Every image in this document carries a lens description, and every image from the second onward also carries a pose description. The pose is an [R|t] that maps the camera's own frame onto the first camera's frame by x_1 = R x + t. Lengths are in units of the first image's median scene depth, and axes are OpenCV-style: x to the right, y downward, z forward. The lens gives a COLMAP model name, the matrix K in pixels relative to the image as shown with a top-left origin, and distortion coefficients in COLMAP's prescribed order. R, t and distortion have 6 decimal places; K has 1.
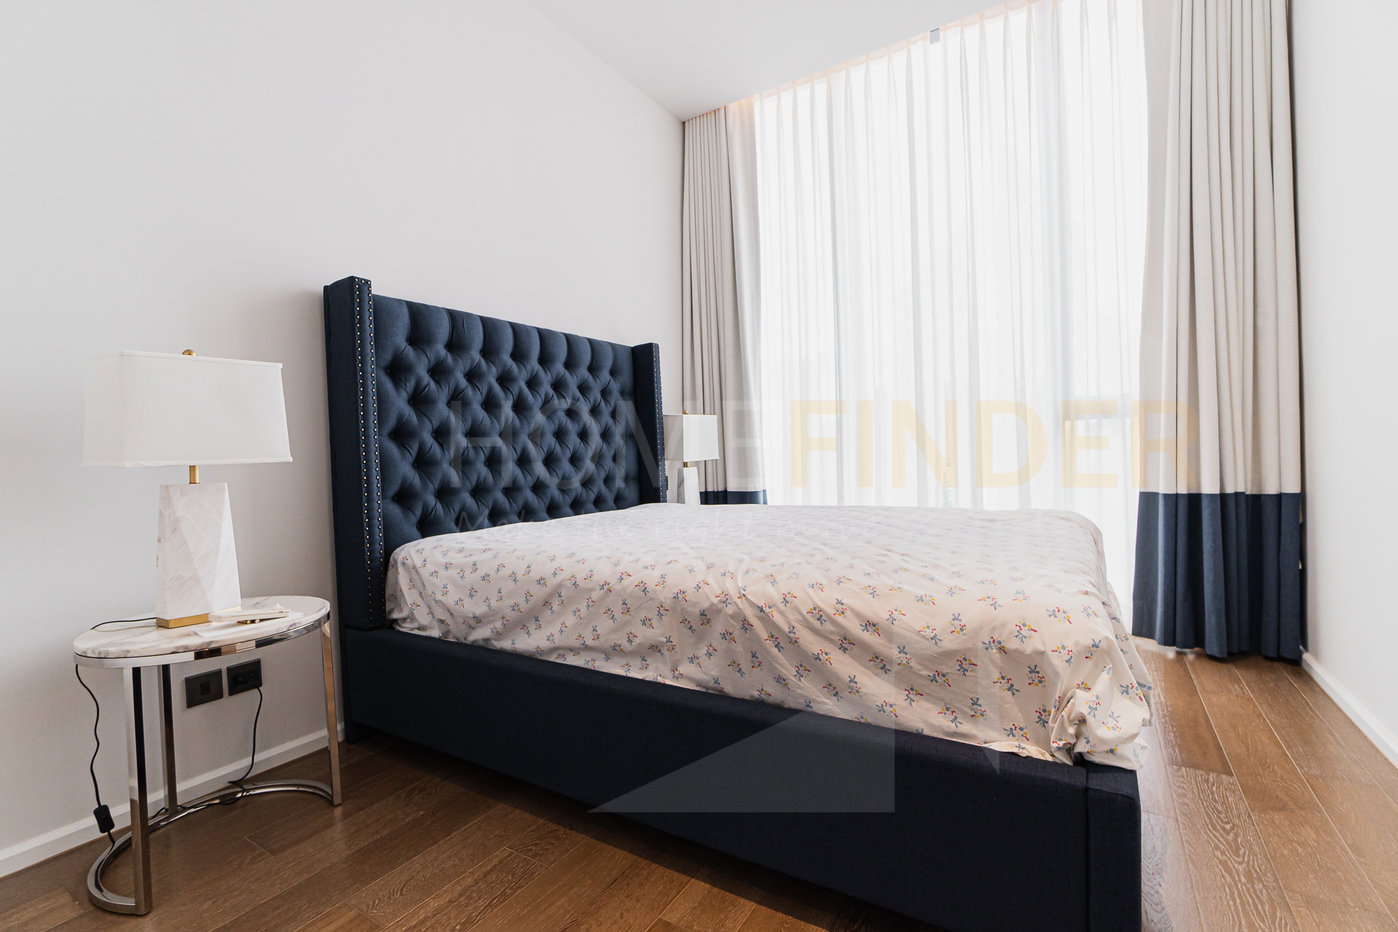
lens RADIAL K [[664.7, 0, 699.0], [0, 664.7, 466.0], [0, 0, 1]] dist [0.000094, -0.000001]
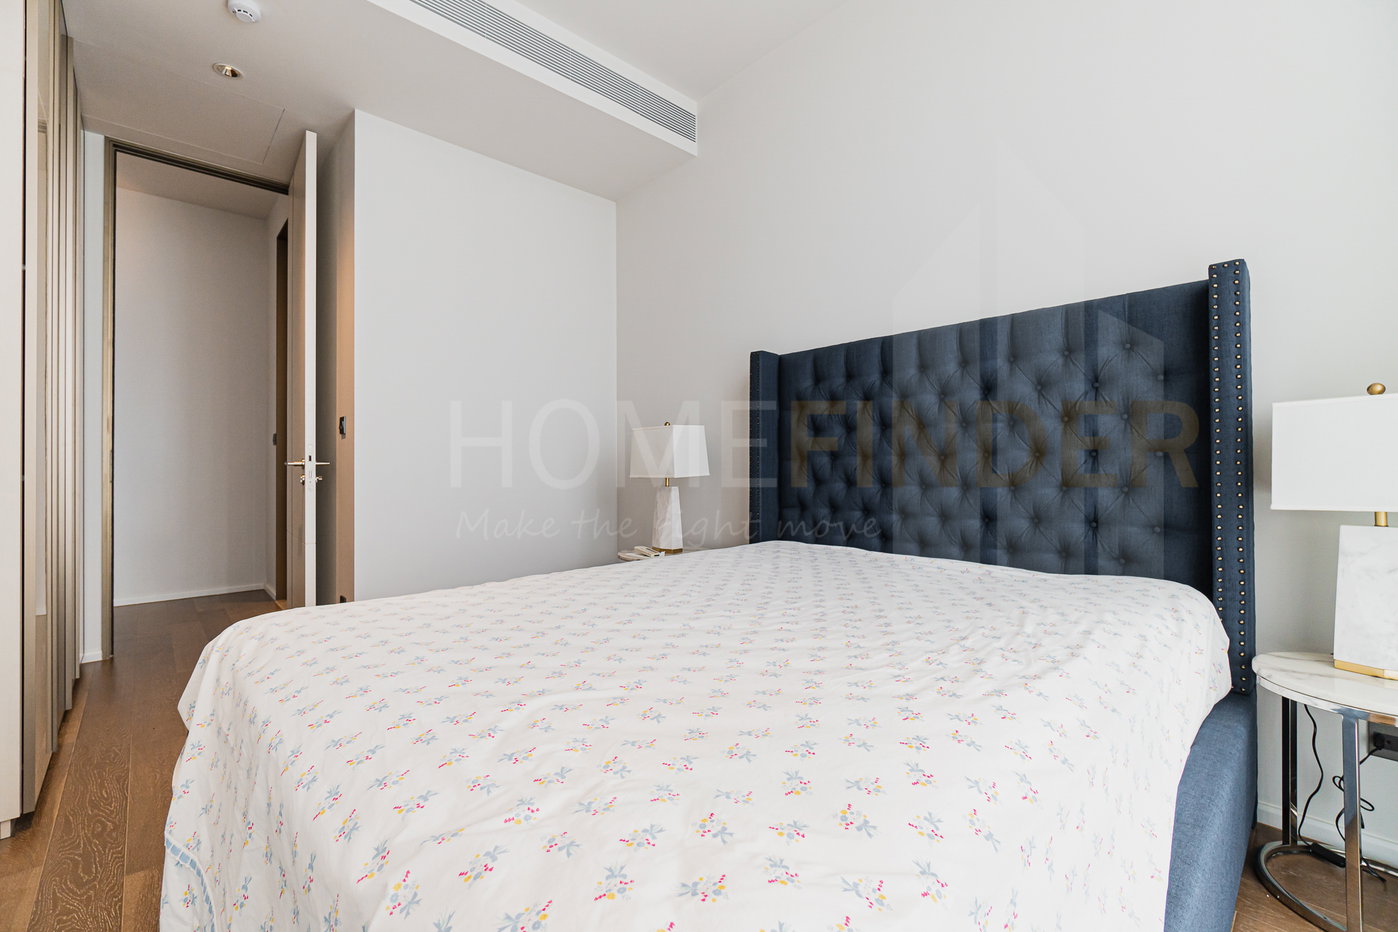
lens RADIAL K [[591.9, 0, 688.6], [0, 591.9, 464.1], [0, 0, 1]] dist [-0.001704, 0.000034]
pose [[-0.284887, -0.004861, -0.958549, 0.510852], [-0.028063, 0.999601, 0.003271, -0.024550], [0.958150, 0.027832, -0.284910, 0.822035]]
